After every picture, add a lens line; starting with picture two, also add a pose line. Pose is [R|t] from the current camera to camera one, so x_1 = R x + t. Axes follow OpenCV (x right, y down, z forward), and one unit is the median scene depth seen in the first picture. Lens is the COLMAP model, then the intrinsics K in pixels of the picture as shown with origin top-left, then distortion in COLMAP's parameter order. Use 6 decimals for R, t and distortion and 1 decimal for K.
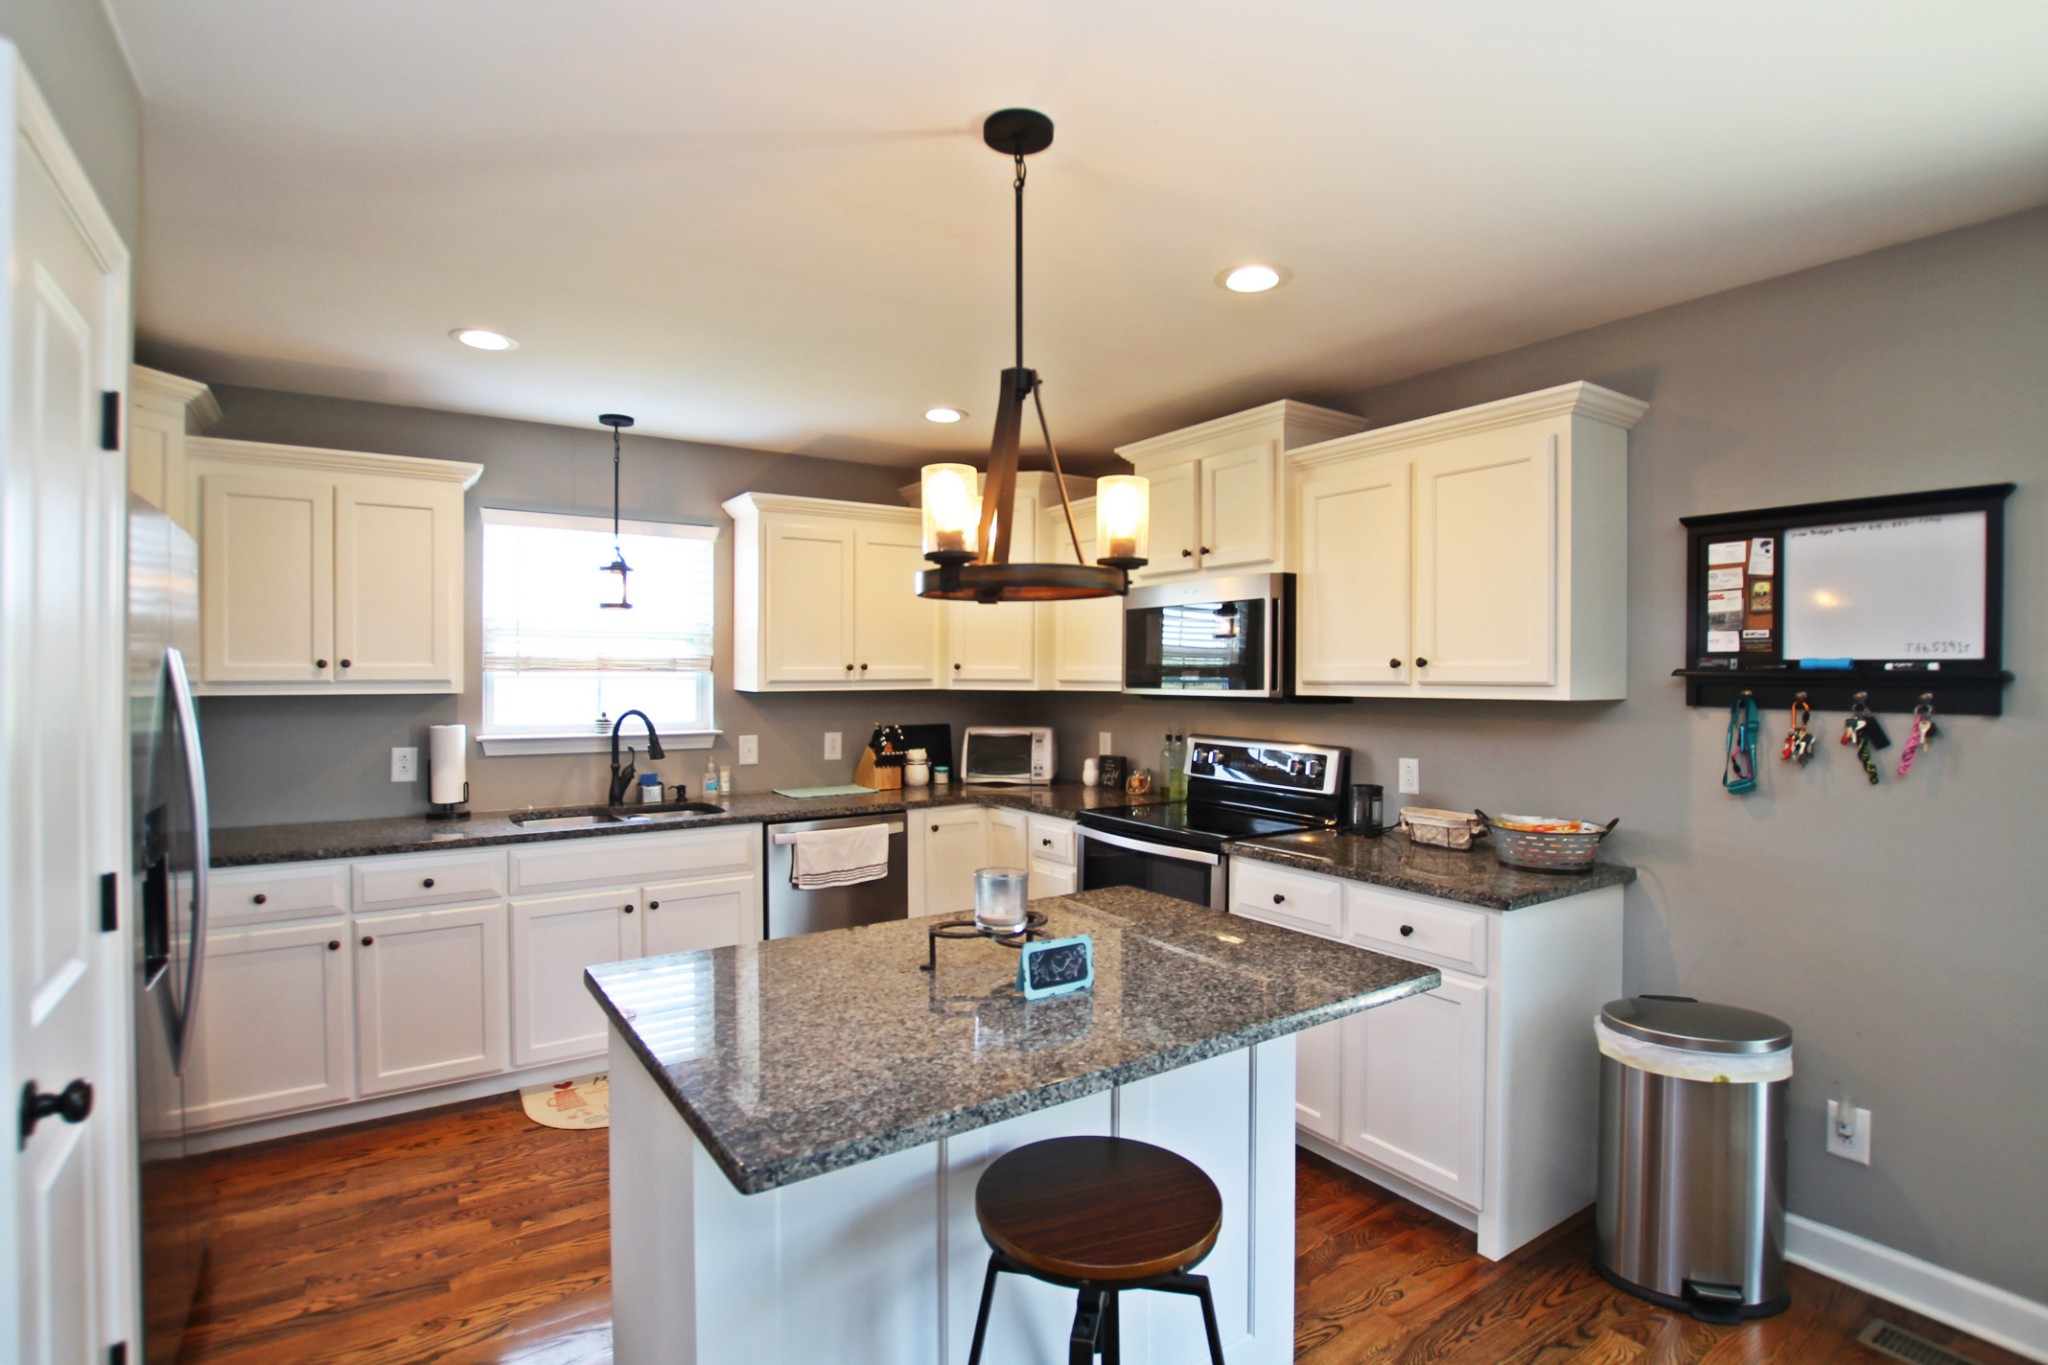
lens RADIAL K [[1005.1, 0, 1018.9], [0, 1005.1, 686.8], [0, 0, 1]] dist [-0.027530, 0.001816]
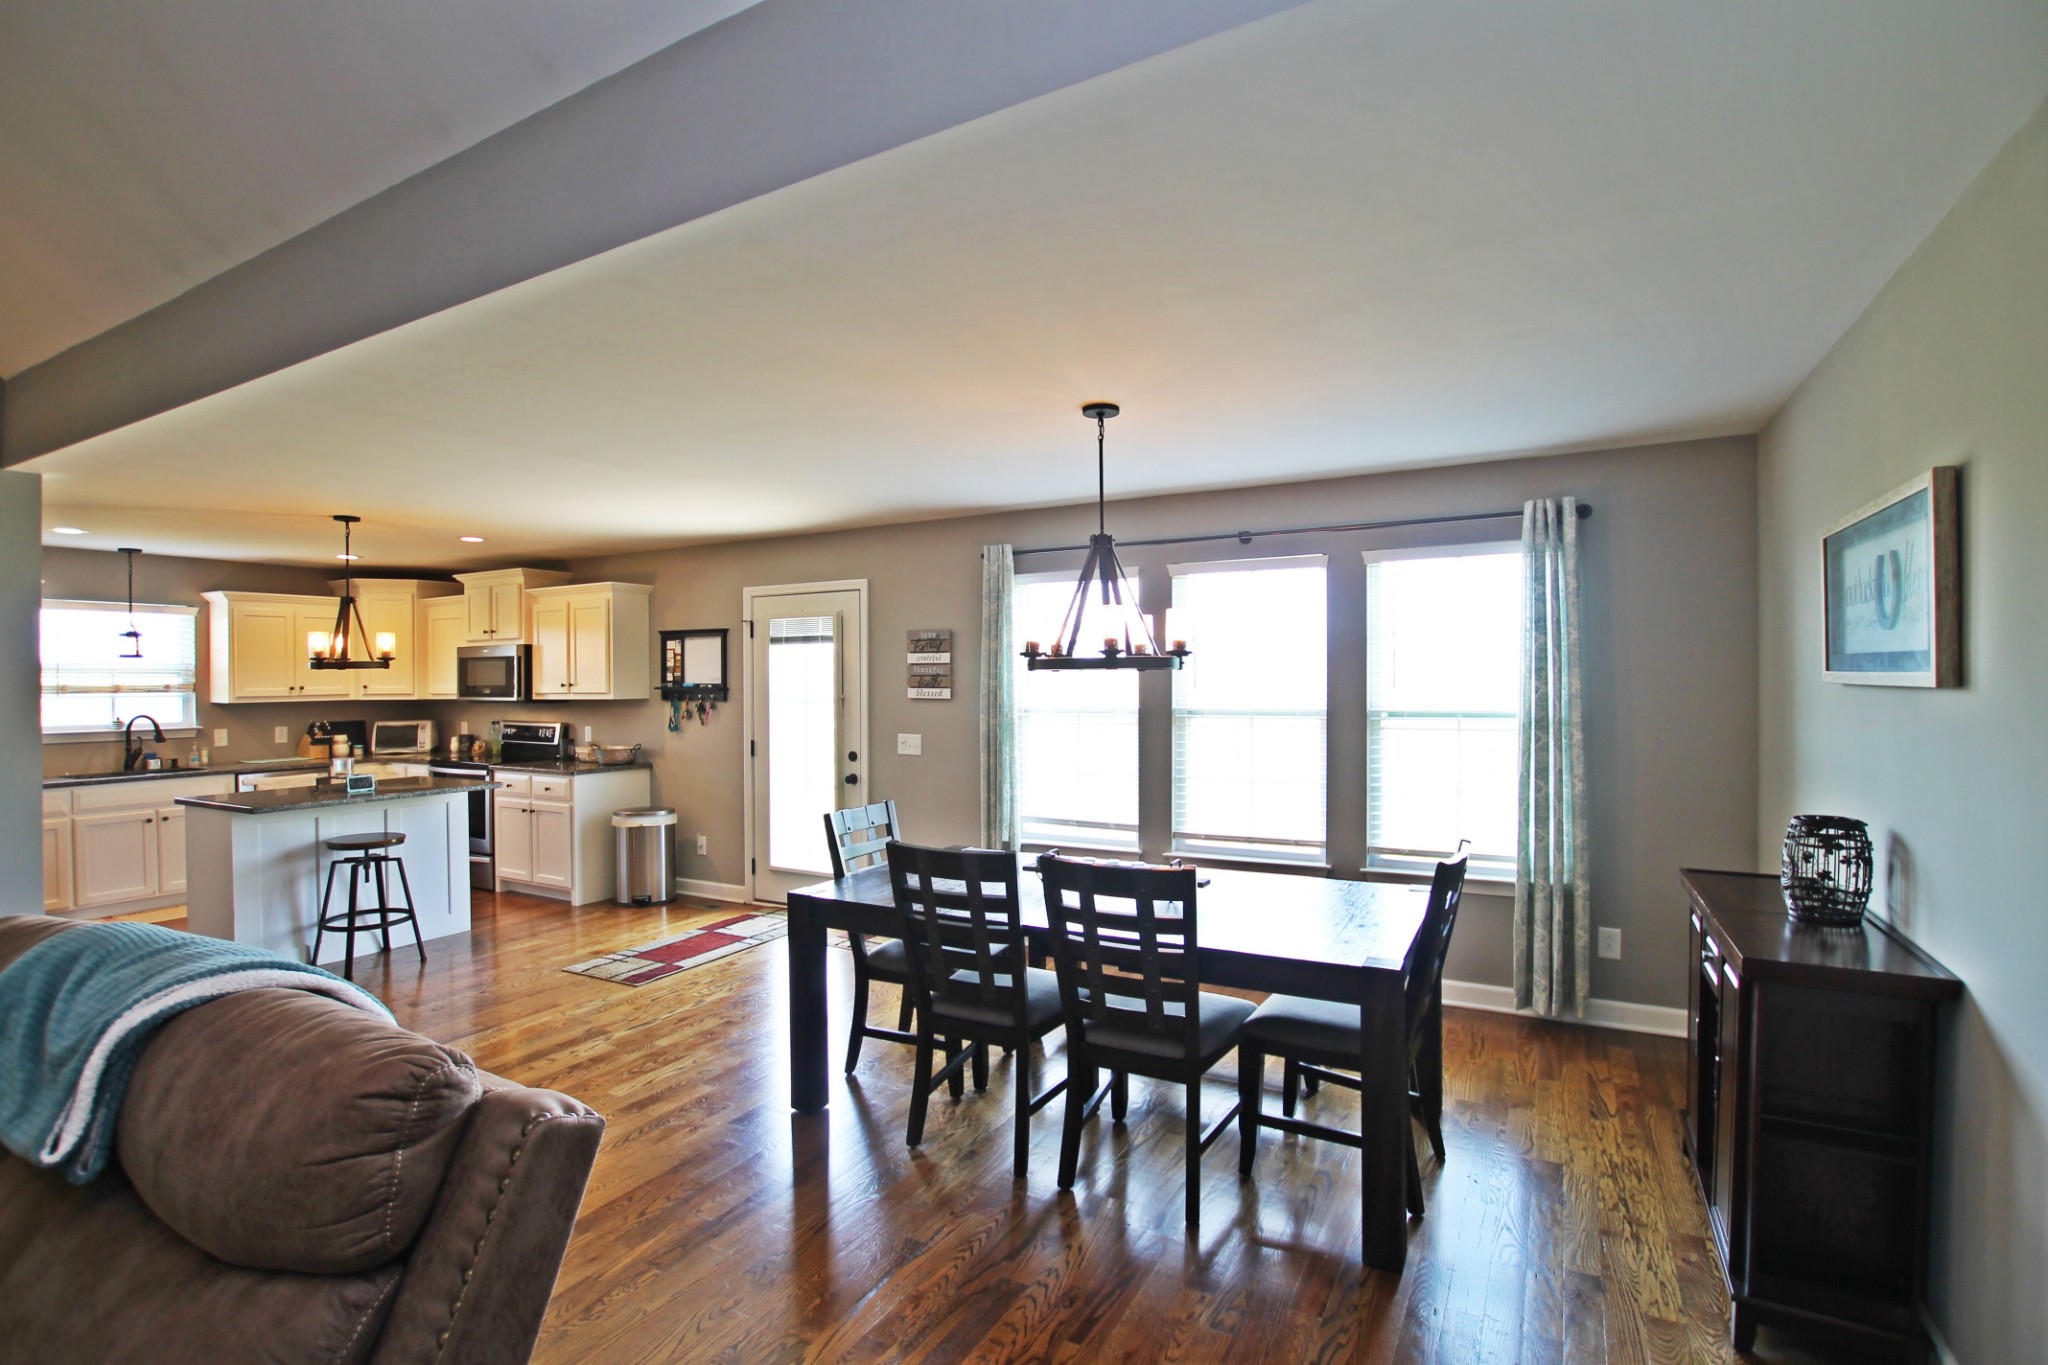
lens RADIAL K [[971.0, 0, 1003.2], [0, 971.0, 683.4], [0, 0, 1]] dist [-0.018298, 0.000409]
pose [[0.897177, -0.013016, 0.441479, 0.229725], [0.016520, 0.999855, -0.004095, -0.000476], [-0.441361, 0.010967, 0.897262, -1.182983]]
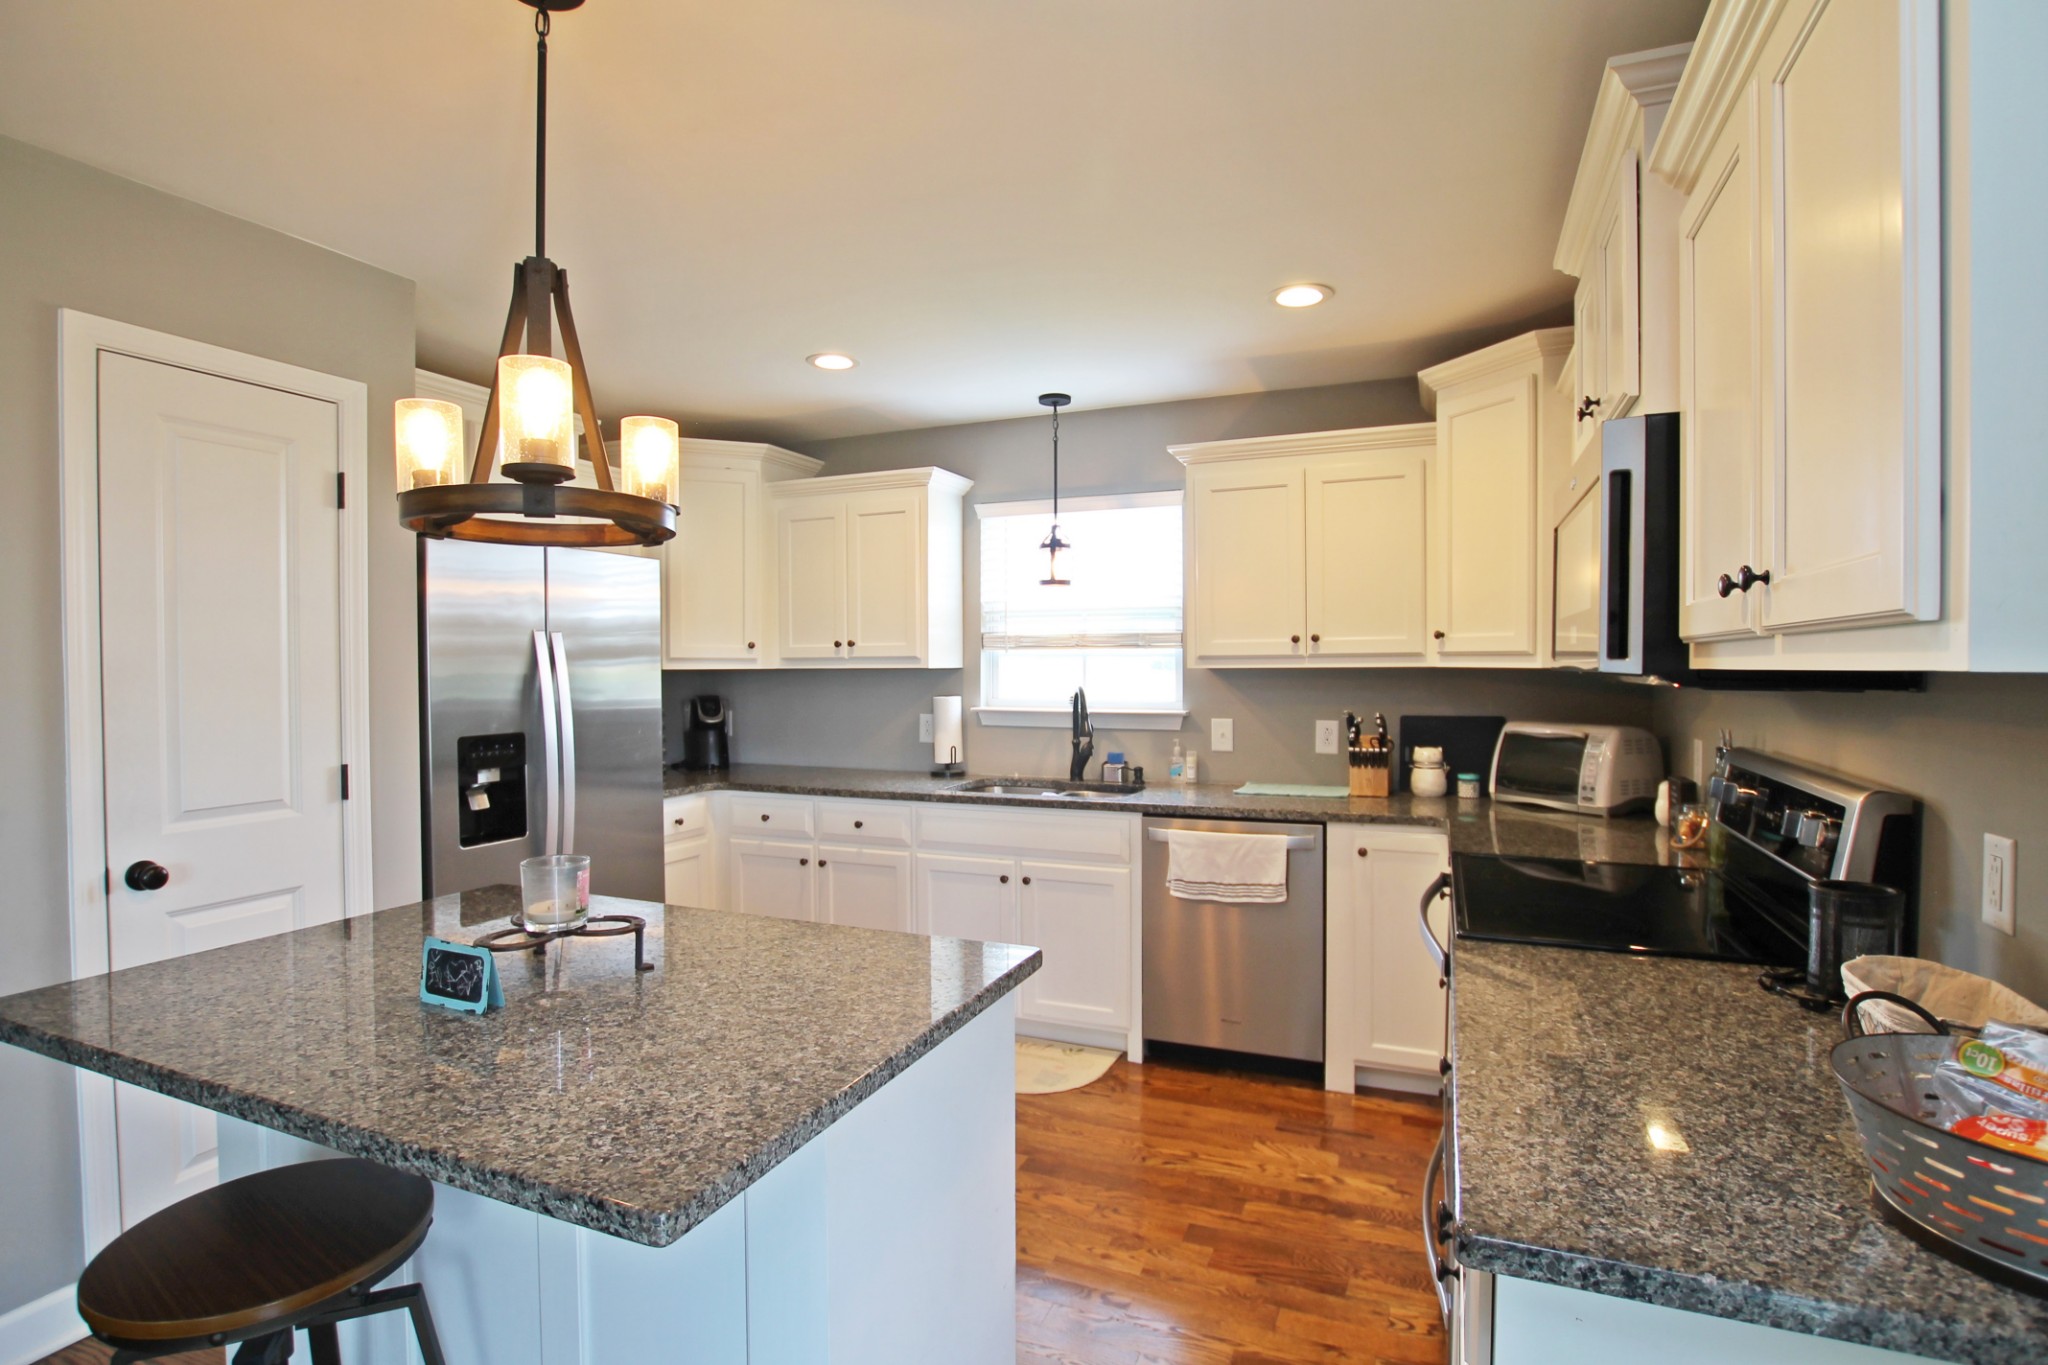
lens RADIAL K [[1005.1, 0, 1017.7], [0, 1005.1, 681.9], [0, 0, 1]] dist [-0.027530, 0.001816]
pose [[0.550176, 0.011389, -0.834971, 0.429855], [-0.006376, 0.999935, 0.009438, 0.009724], [0.835024, 0.000131, 0.550213, 0.406731]]
